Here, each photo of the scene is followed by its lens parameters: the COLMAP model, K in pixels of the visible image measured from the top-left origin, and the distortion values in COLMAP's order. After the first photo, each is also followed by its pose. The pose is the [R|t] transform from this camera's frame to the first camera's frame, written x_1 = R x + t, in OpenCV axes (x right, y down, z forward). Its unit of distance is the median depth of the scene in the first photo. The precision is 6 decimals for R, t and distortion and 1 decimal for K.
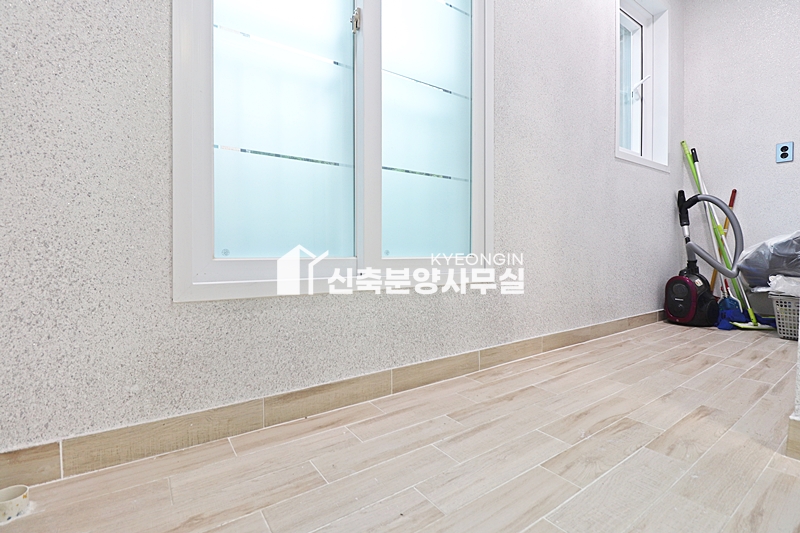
lens RADIAL K [[368.6, 0, 400.5], [0, 368.6, 260.7], [0, 0, 1]] dist [0.001503, -0.013760]
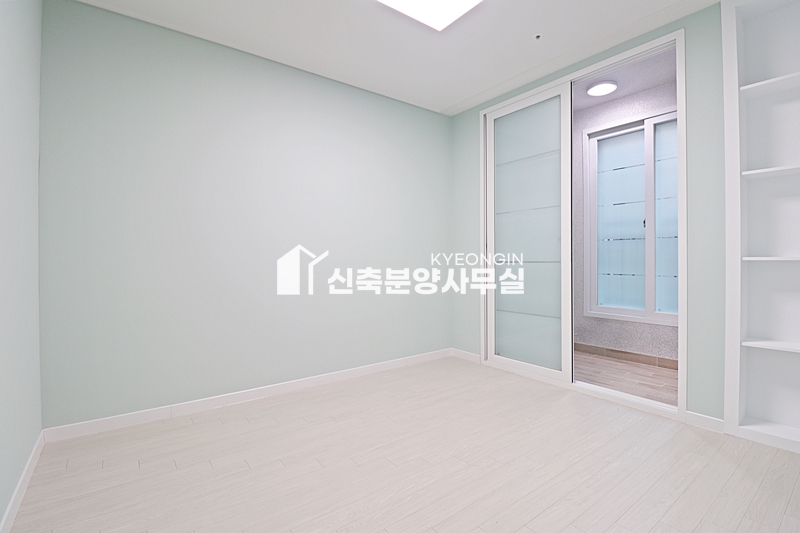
lens RADIAL K [[368.6, 0, 400.5], [0, 368.6, 260.7], [0, 0, 1]] dist [0.001503, -0.013760]
pose [[0.041242, 0.000439, -0.999149, 3.174172], [-0.018142, 0.999835, -0.000309, -0.429575], [0.998984, 0.018139, 0.041243, -1.128113]]
